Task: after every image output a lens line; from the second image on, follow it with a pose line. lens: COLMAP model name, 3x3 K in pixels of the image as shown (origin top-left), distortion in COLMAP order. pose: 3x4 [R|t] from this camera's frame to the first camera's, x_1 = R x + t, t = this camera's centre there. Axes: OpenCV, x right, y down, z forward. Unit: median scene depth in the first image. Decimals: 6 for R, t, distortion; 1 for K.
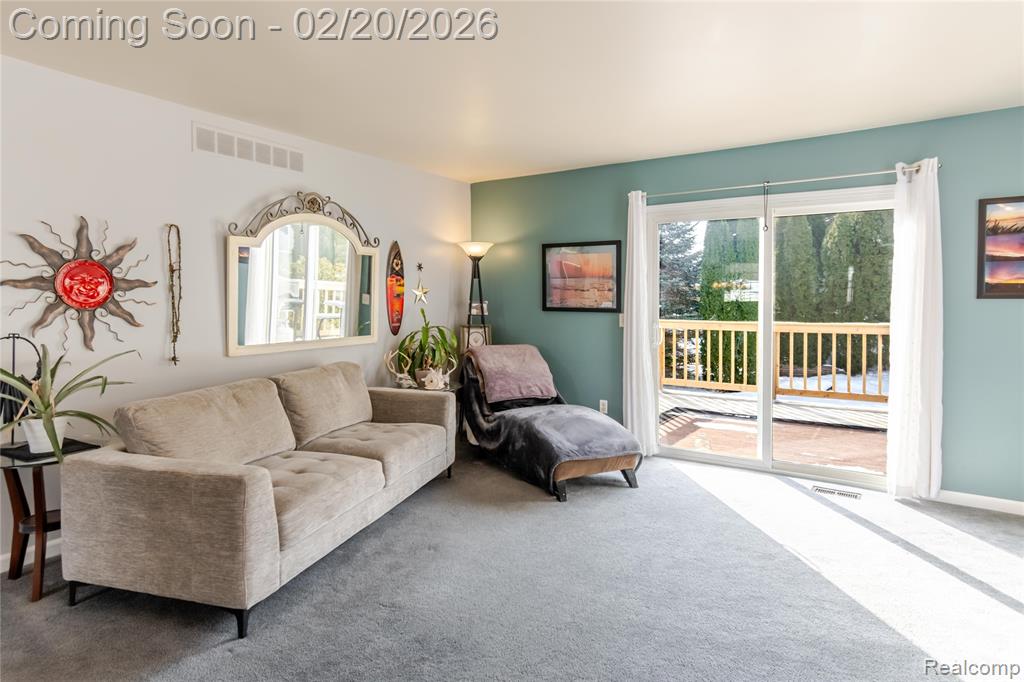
lens RADIAL K [[568.2, 0, 509.9], [0, 568.2, 328.9], [0, 0, 1]] dist [0.002272, 0.008059]
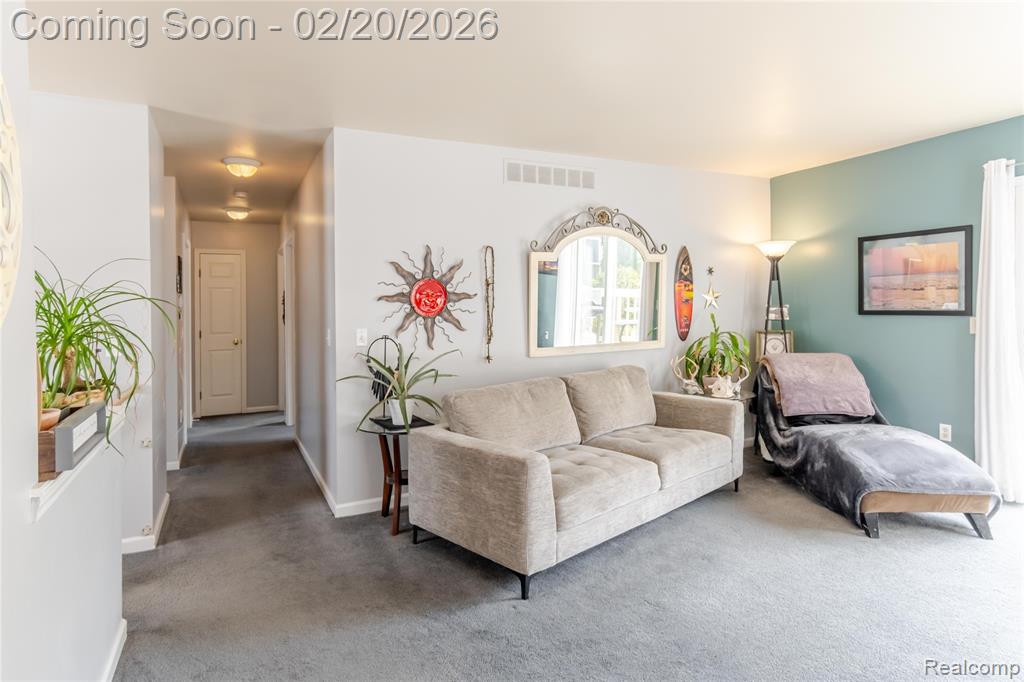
lens RADIAL K [[568.2, 0, 518.5], [0, 568.2, 328.4], [0, 0, 1]] dist [0.002272, 0.008059]
pose [[0.868290, 0.000697, -0.496057, 0.047876], [-0.006844, 0.999921, -0.010575, 0.002311], [0.496011, 0.012577, 0.868225, -0.008018]]
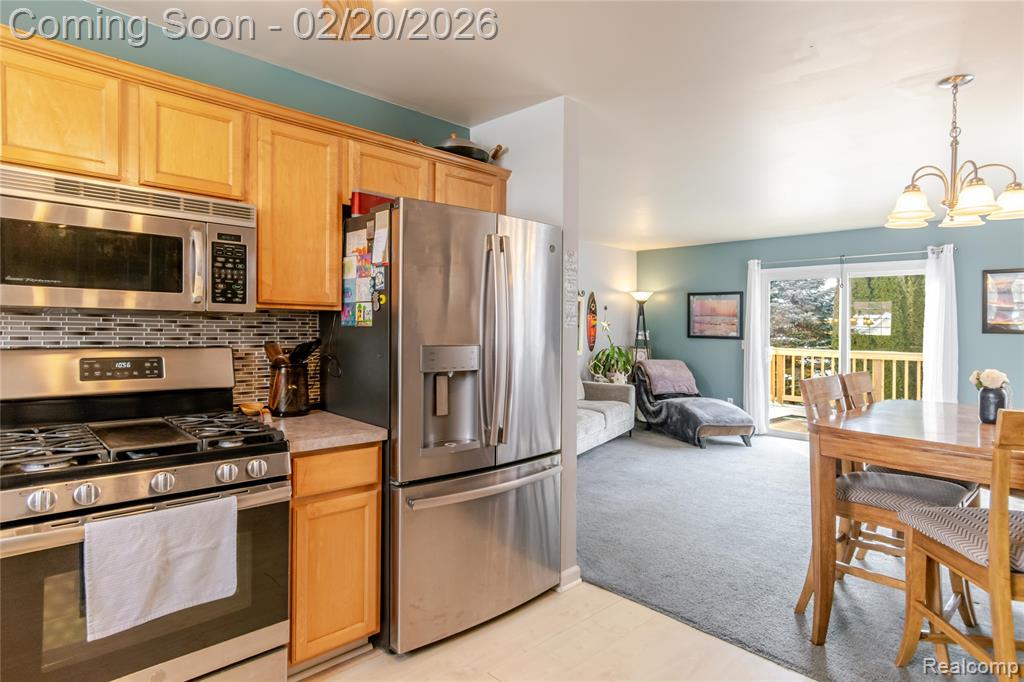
lens RADIAL K [[568.2, 0, 515.0], [0, 568.2, 323.2], [0, 0, 1]] dist [0.002272, 0.008059]
pose [[0.977793, 0.011654, -0.209251, -0.093324], [-0.025034, 0.997799, -0.061408, 0.042253], [0.208075, 0.065282, 0.975932, -0.697439]]
